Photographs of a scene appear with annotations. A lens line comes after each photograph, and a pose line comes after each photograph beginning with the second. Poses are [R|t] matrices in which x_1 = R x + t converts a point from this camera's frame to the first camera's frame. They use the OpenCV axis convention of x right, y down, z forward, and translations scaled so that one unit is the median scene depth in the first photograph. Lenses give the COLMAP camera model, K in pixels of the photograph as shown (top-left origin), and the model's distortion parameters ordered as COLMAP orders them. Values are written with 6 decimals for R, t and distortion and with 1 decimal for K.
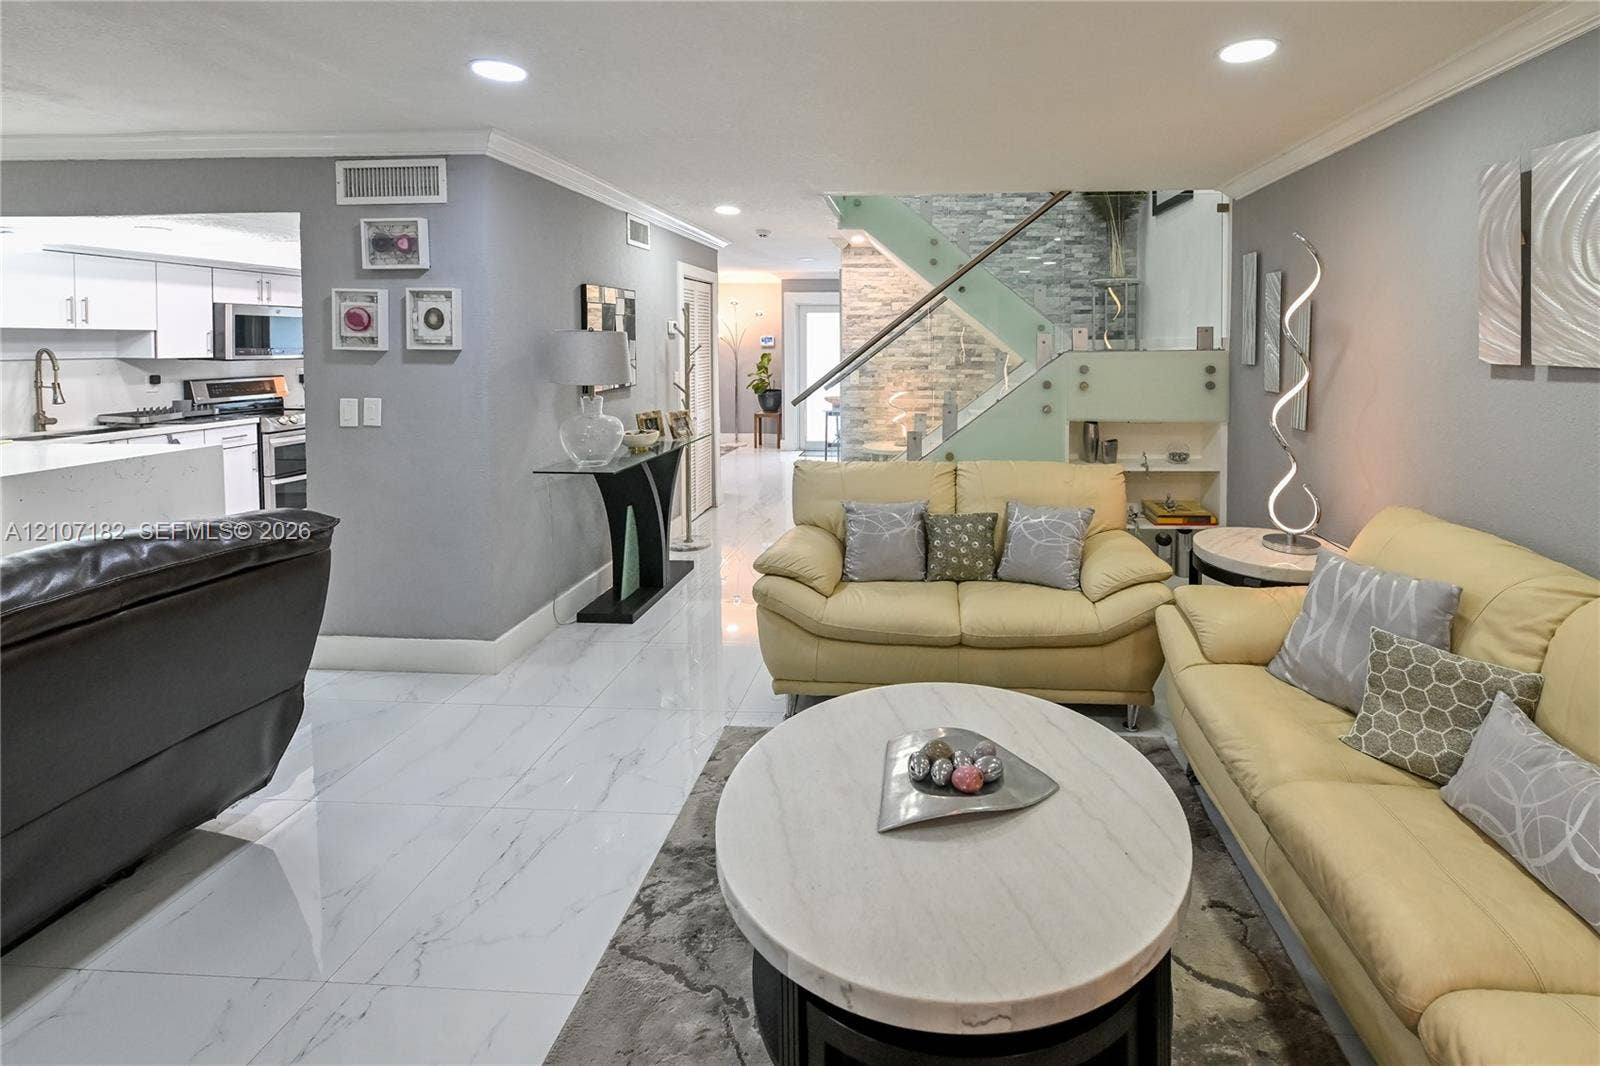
lens RADIAL K [[701.3, 0, 869.1], [0, 701.3, 347.7], [0, 0, 1]] dist [0.001705, -0.000173]
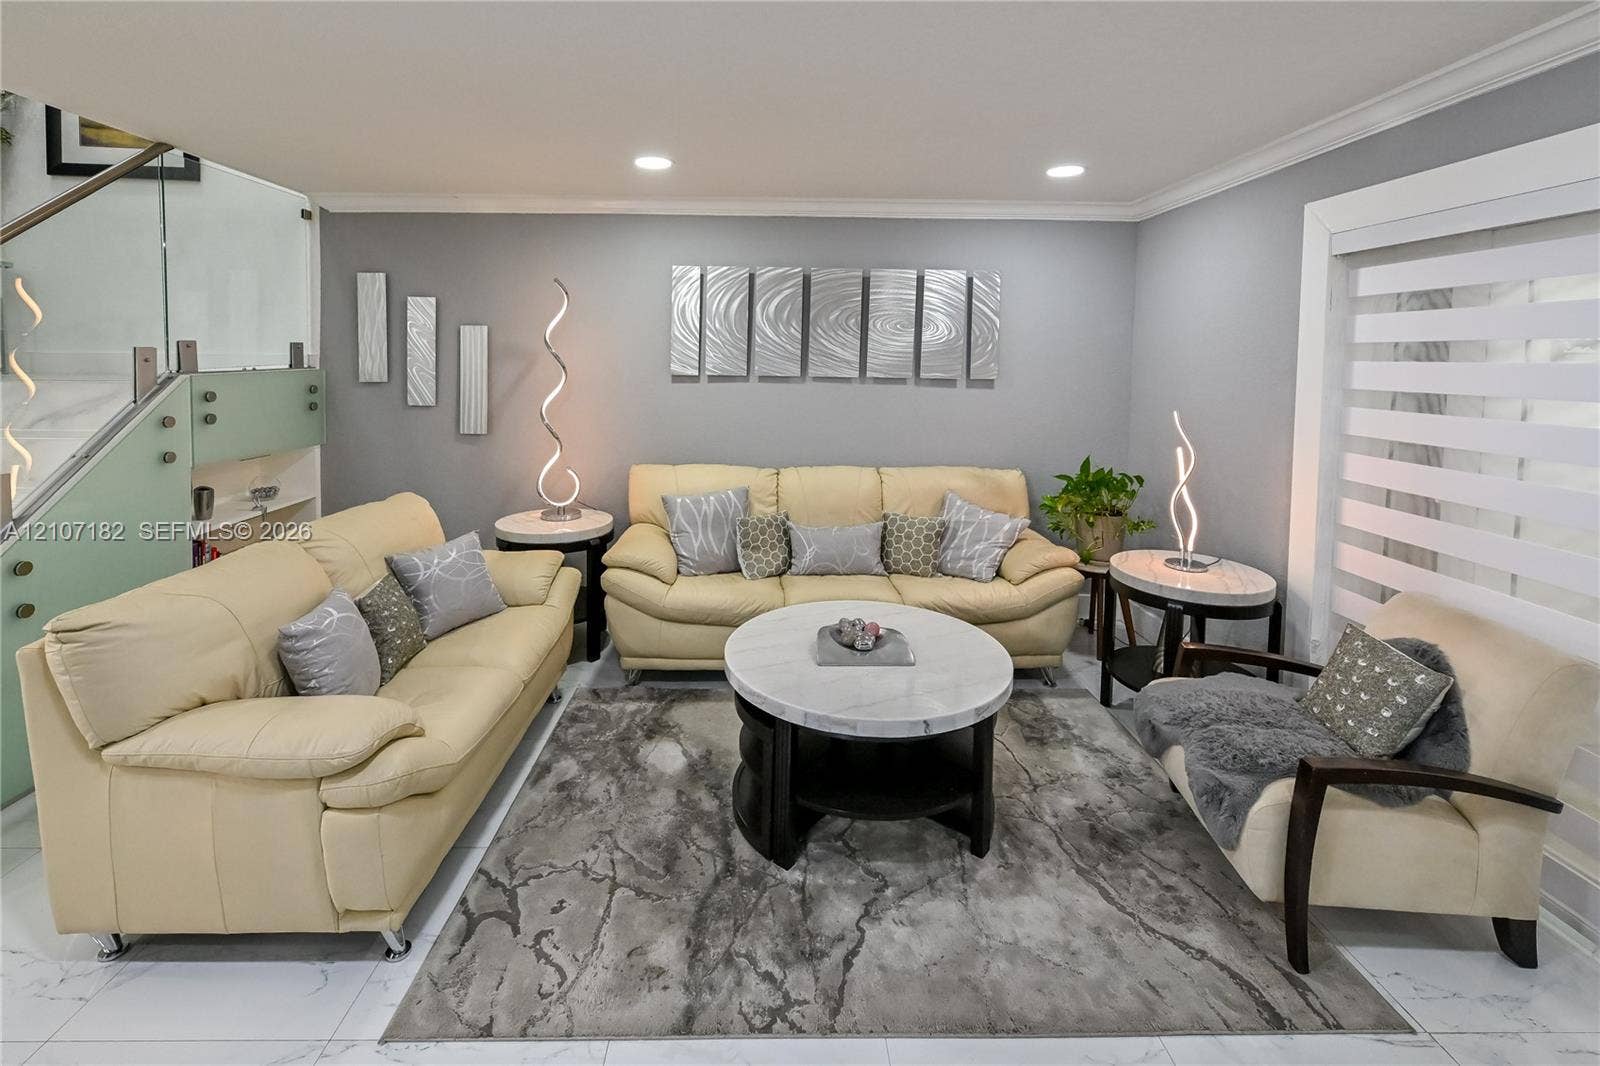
lens RADIAL K [[701.3, 0, 784.9], [0, 701.3, 391.6], [0, 0, 1]] dist [0.001705, -0.000173]
pose [[-0.091350, -0.049200, 0.994603, -0.506582], [-0.004010, 0.998789, 0.049039, -0.013833], [-0.995811, 0.000492, -0.091436, 0.467843]]
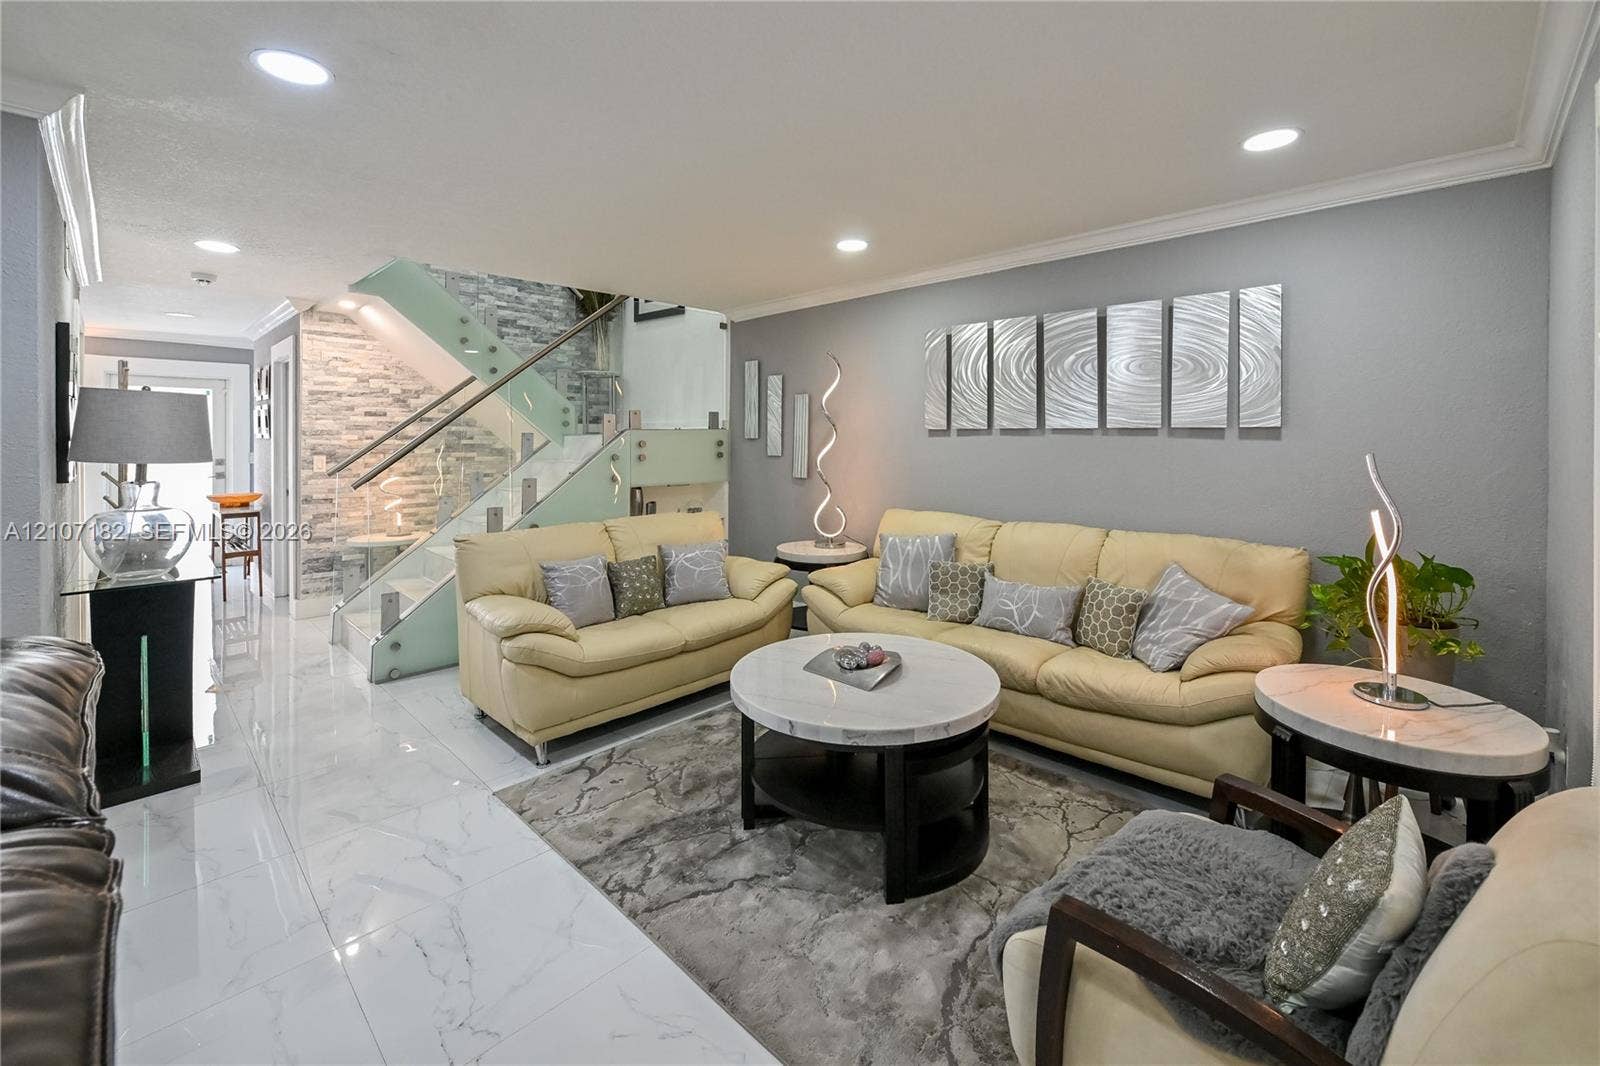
lens RADIAL K [[675.8, 0, 810.0], [0, 675.8, 441.2], [0, 0, 1]] dist [0.001334, 0.000059]
pose [[0.637315, -0.005677, 0.770582, -0.425507], [0.006063, 0.999979, 0.002352, 0.025329], [-0.770579, 0.003173, 0.637336, 0.023333]]
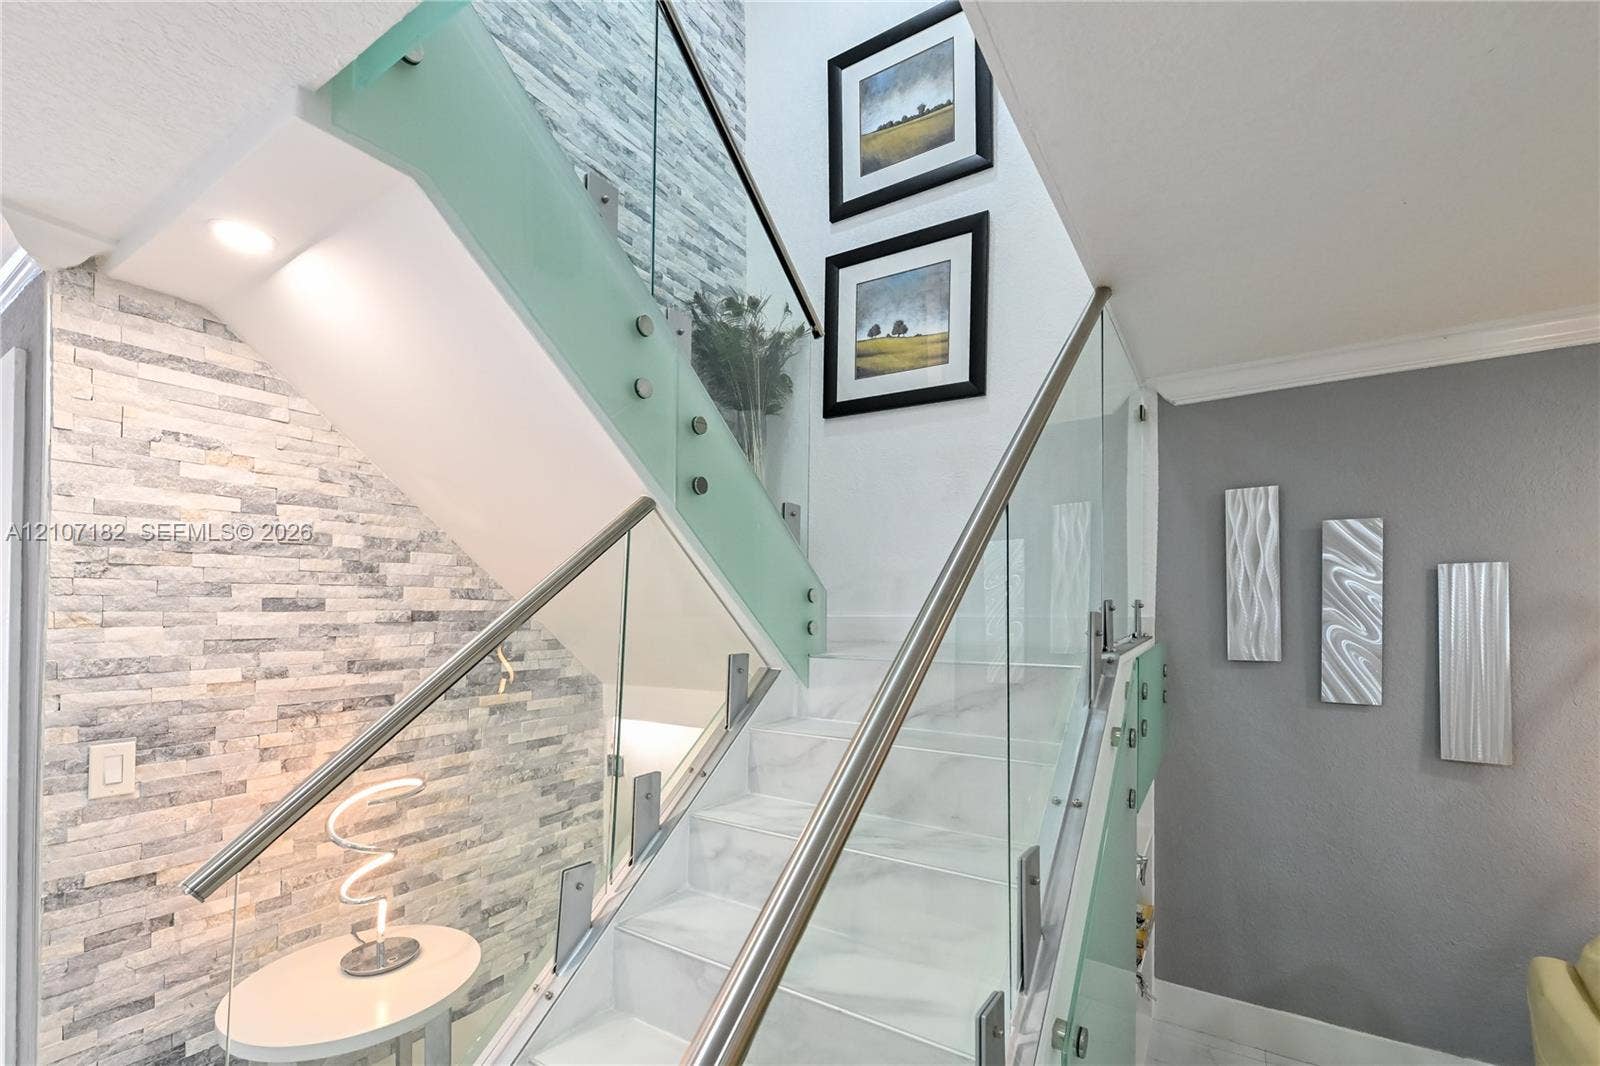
lens RADIAL K [[702.2, 0, 824.3], [0, 702.2, 601.2], [0, 0, 1]] dist [-0.011524, 0.000976]
pose [[0.467714, 0.008728, 0.883837, -0.197029], [0.008134, 0.999866, -0.014178, -0.023213], [-0.883843, 0.013820, 0.467580, 0.990347]]
